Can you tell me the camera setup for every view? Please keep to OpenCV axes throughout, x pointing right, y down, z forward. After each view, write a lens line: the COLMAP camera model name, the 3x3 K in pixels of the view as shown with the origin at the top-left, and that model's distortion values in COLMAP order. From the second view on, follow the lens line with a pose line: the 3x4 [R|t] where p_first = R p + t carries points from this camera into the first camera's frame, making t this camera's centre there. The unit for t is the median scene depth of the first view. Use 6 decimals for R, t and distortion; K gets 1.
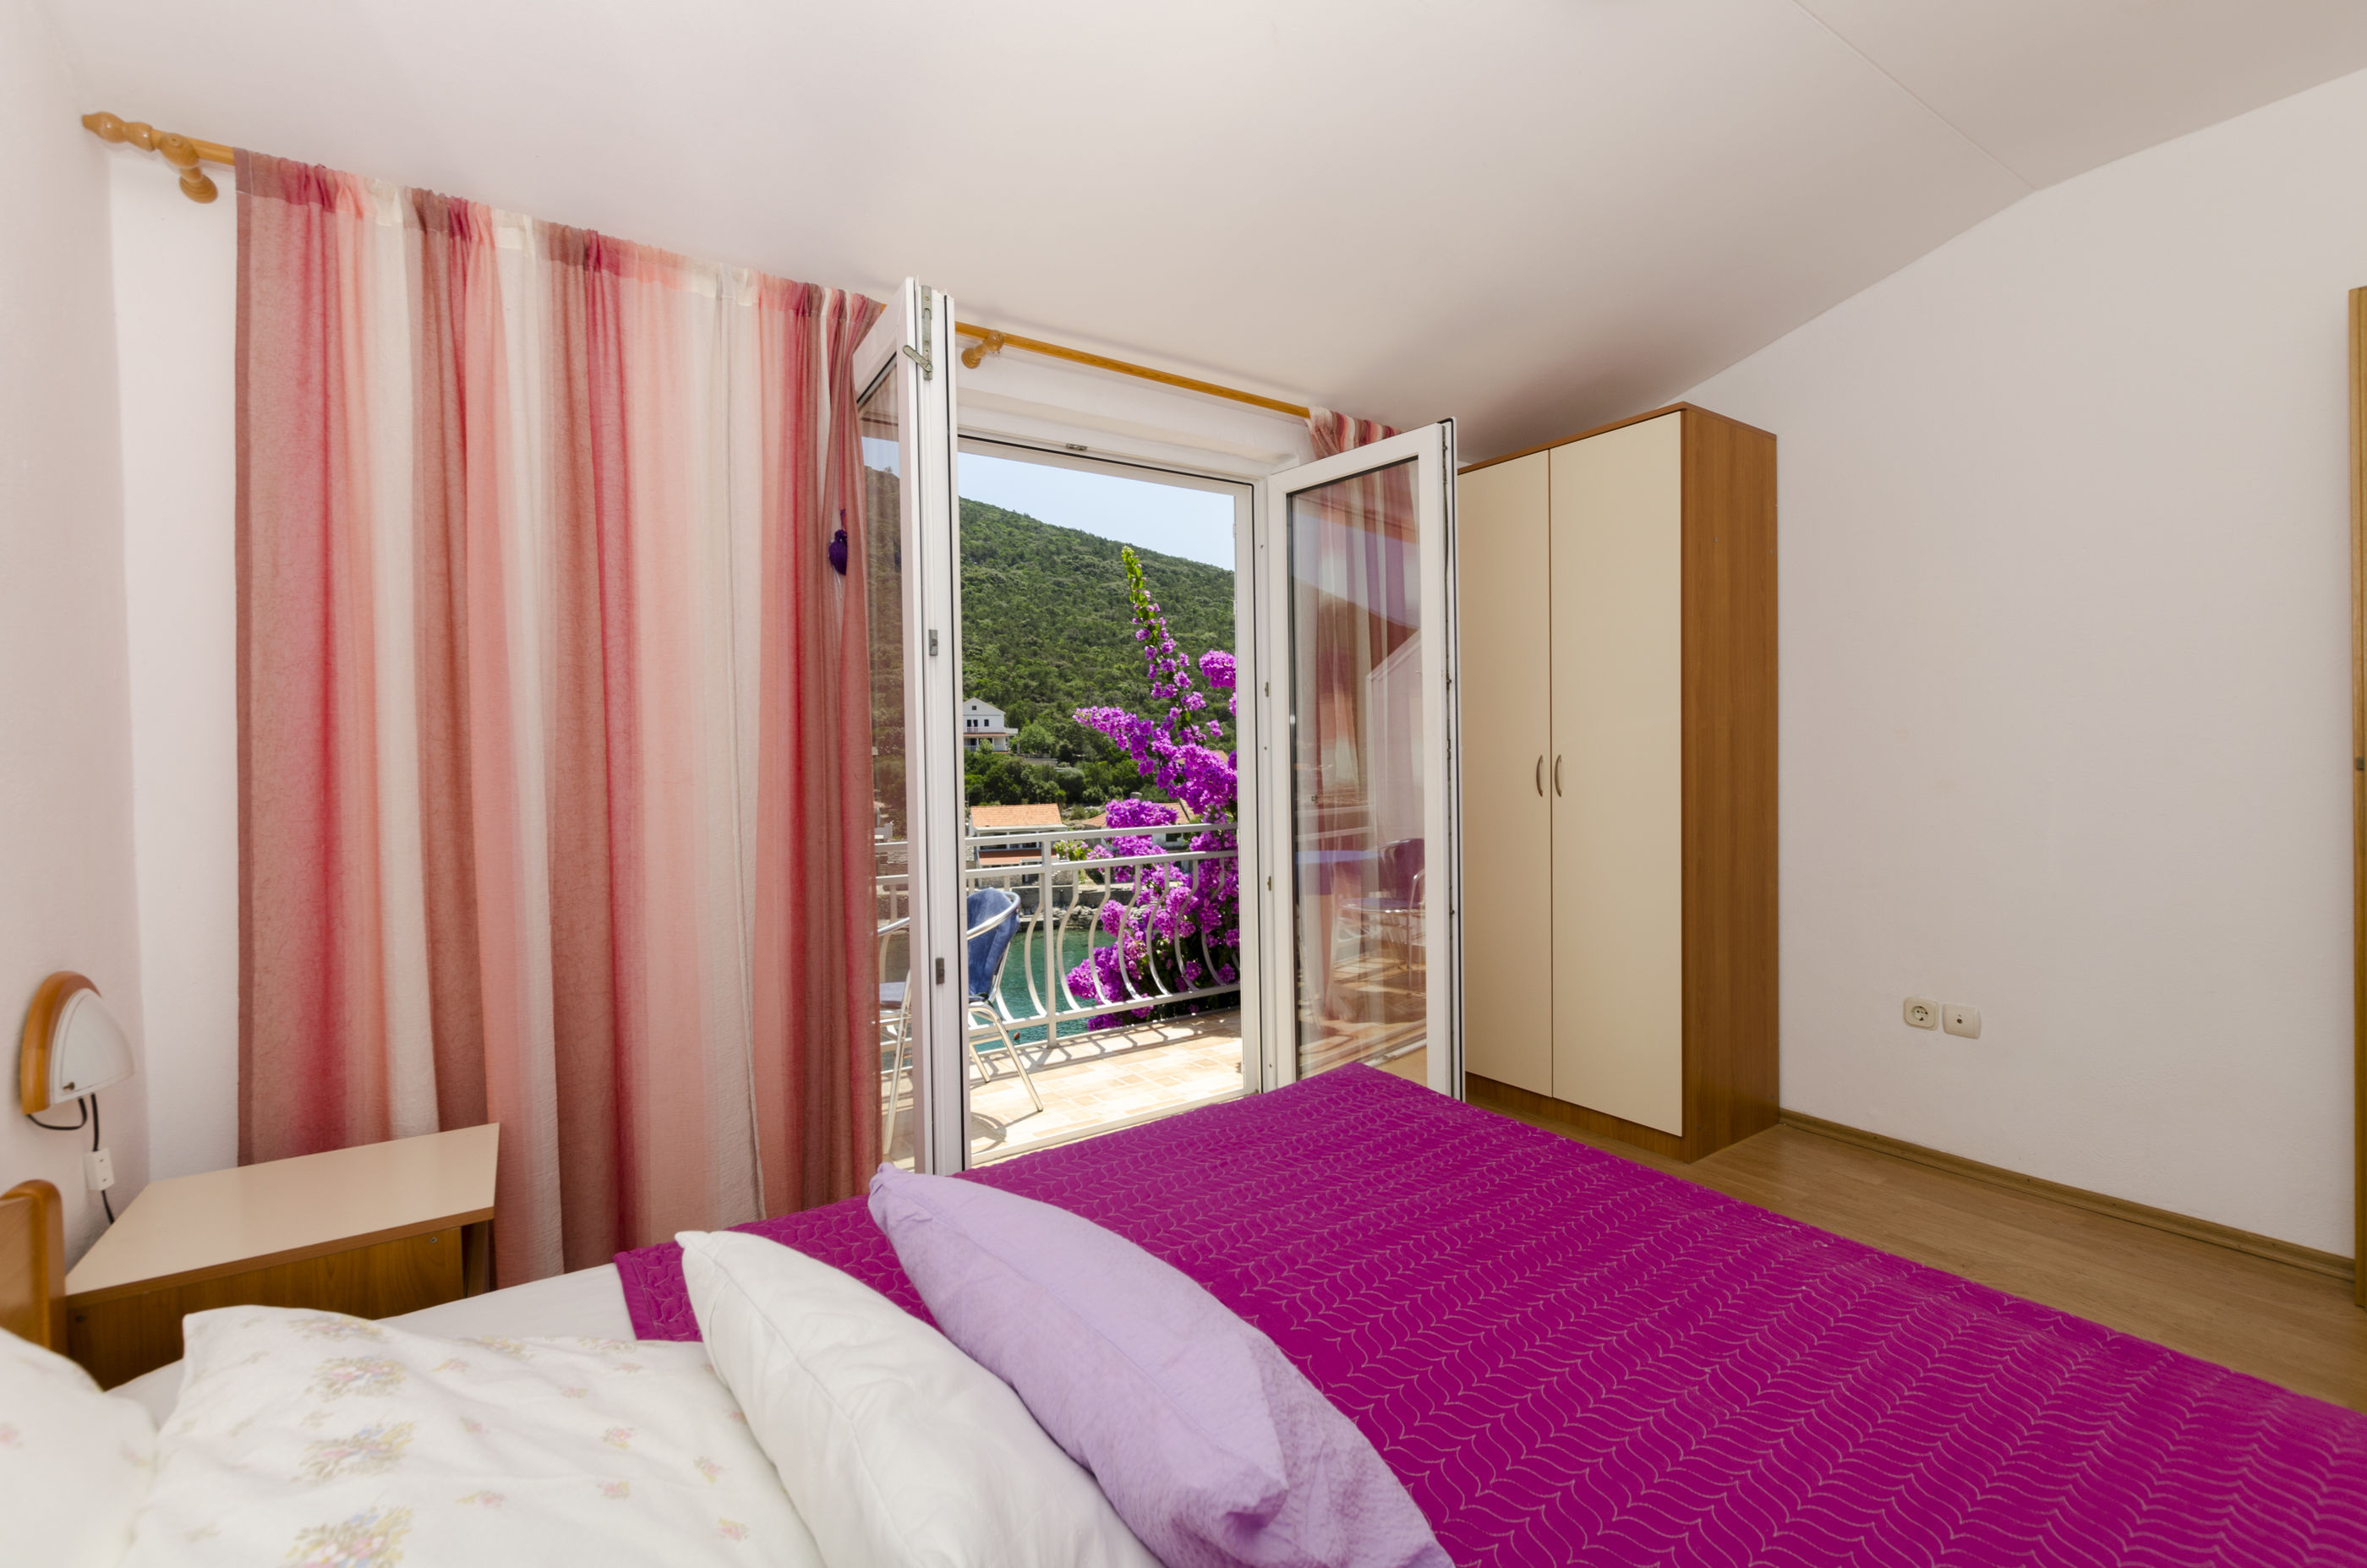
lens RADIAL K [[1013.9, 0, 1183.5], [0, 1013.9, 784.0], [0, 0, 1]] dist [0.000227, 0.000062]
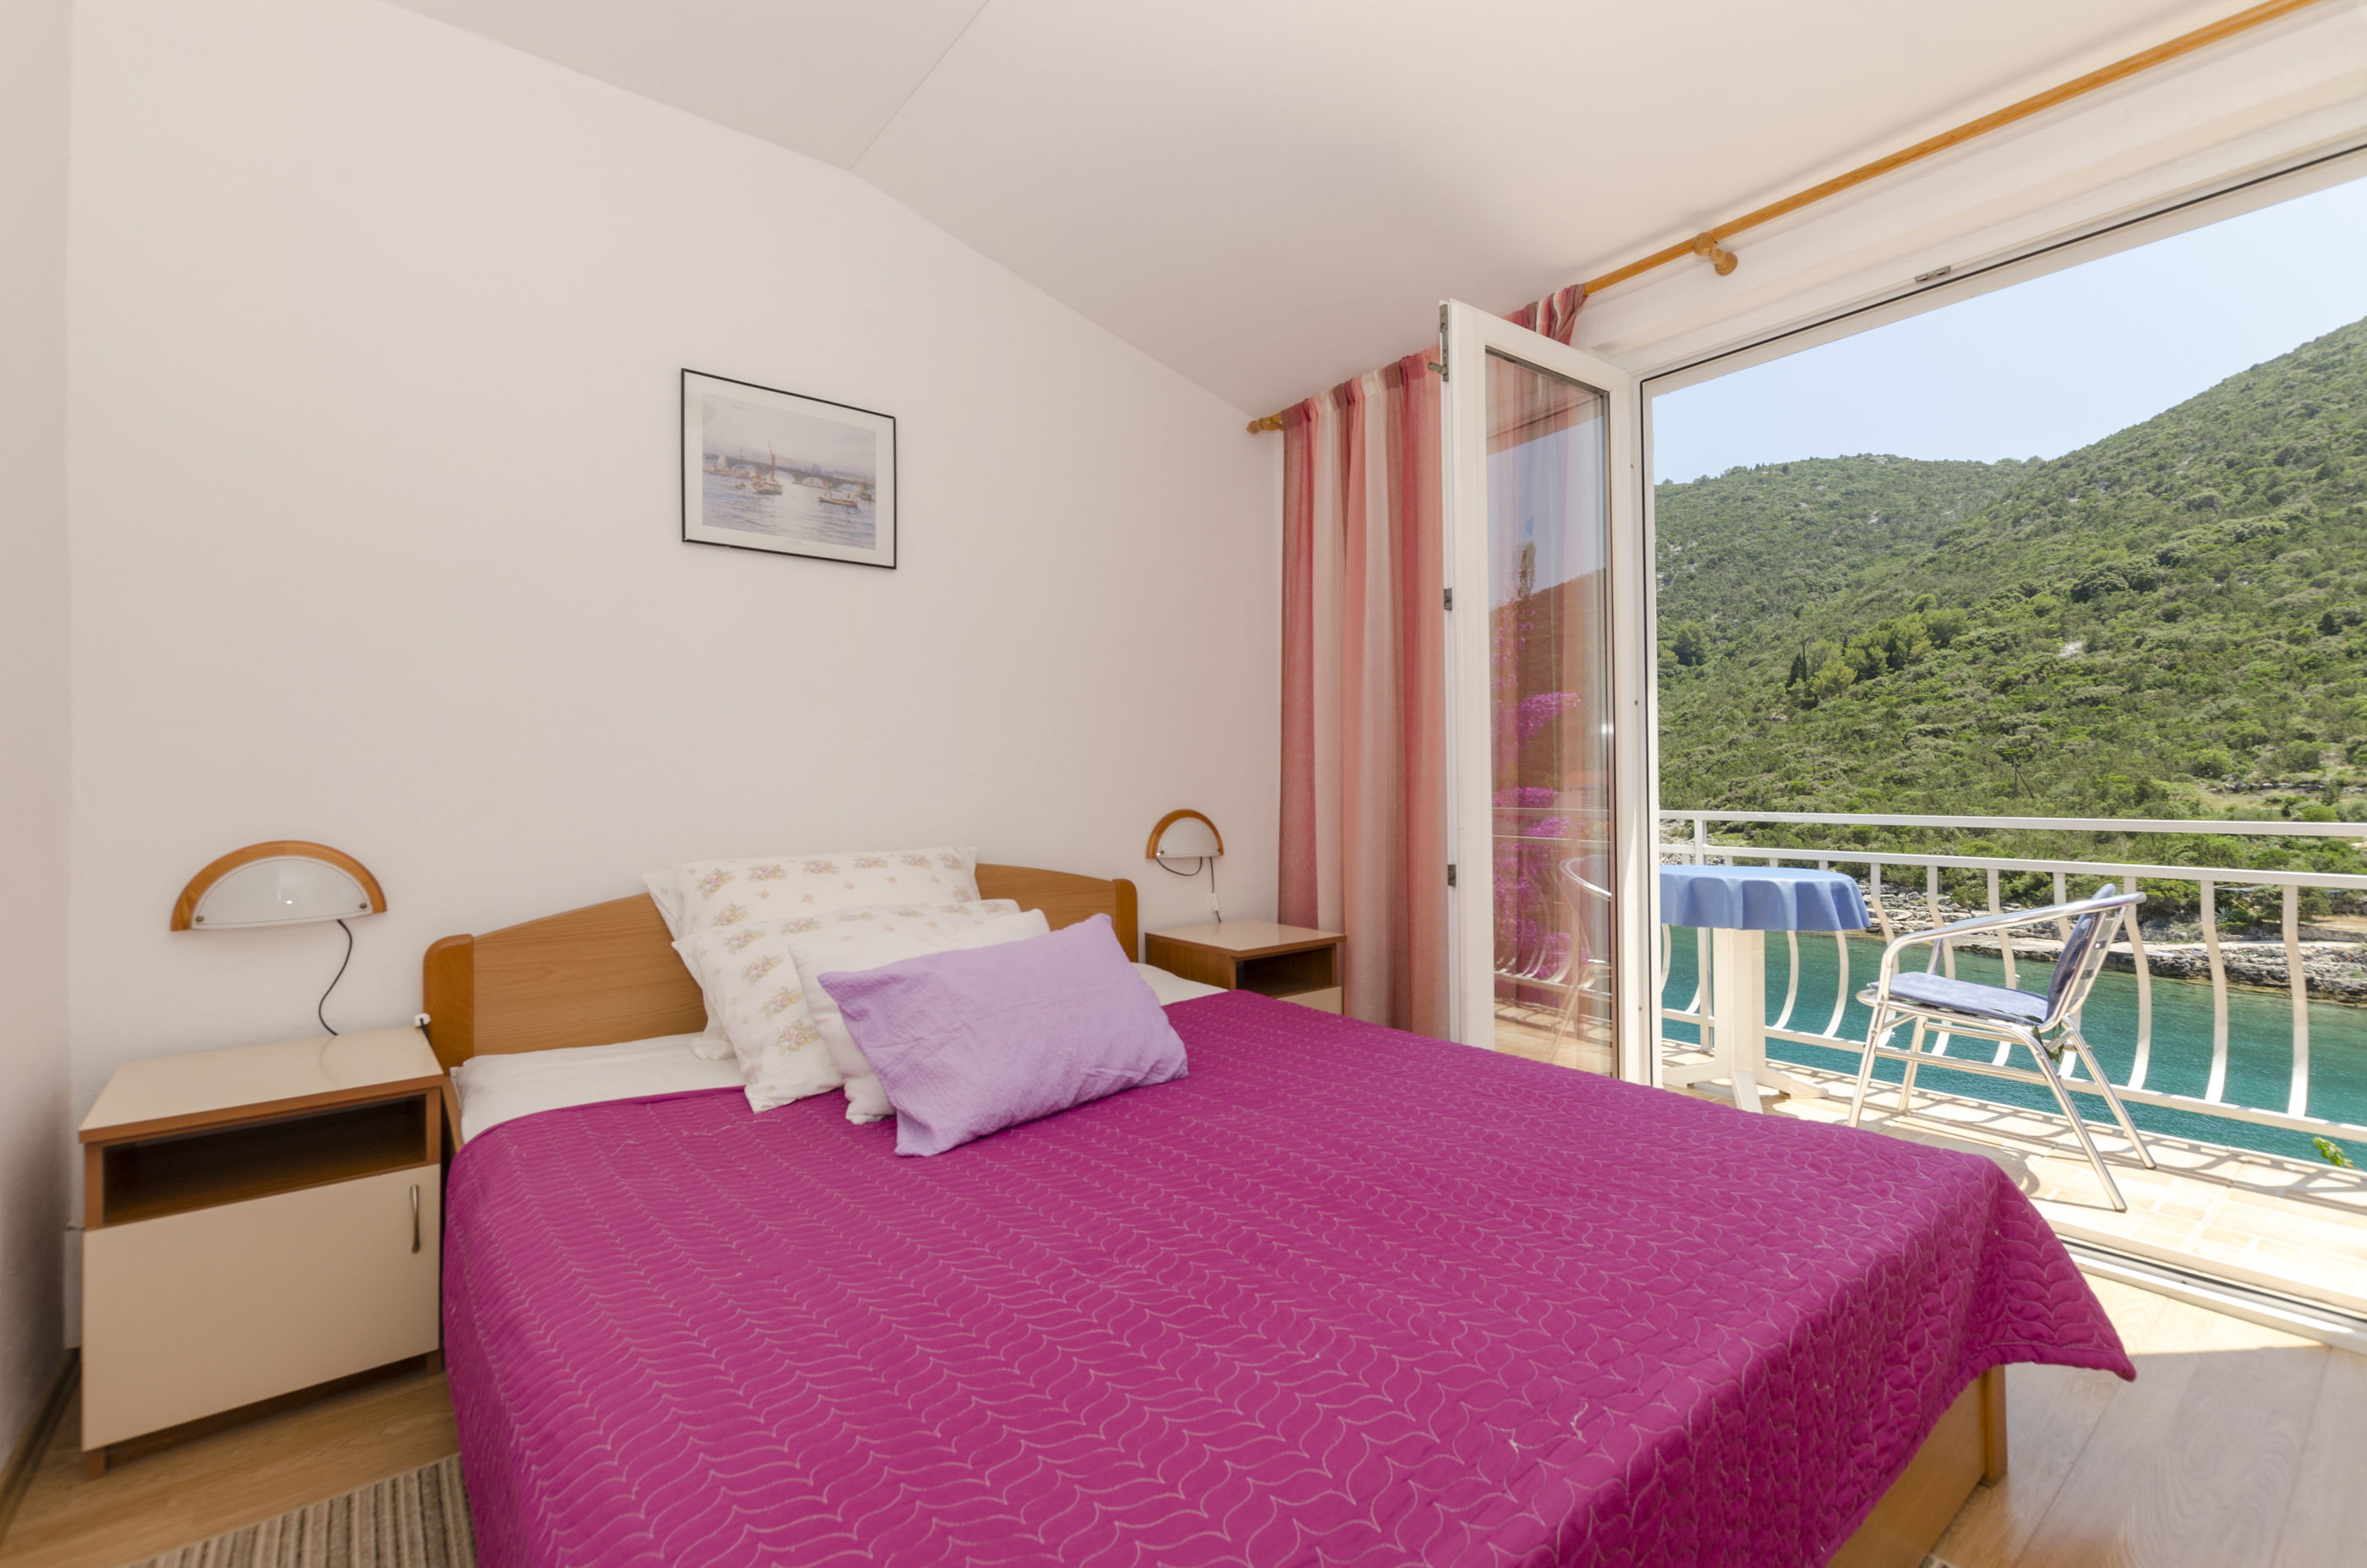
lens RADIAL K [[1013.9, 0, 1183.5], [0, 1013.9, 784.0], [0, 0, 1]] dist [0.000227, 0.000062]
pose [[0.067775, 0.022992, -0.997436, 0.700317], [-0.015734, 0.999635, 0.021974, 0.042258], [0.997577, 0.014205, 0.068112, 0.456308]]
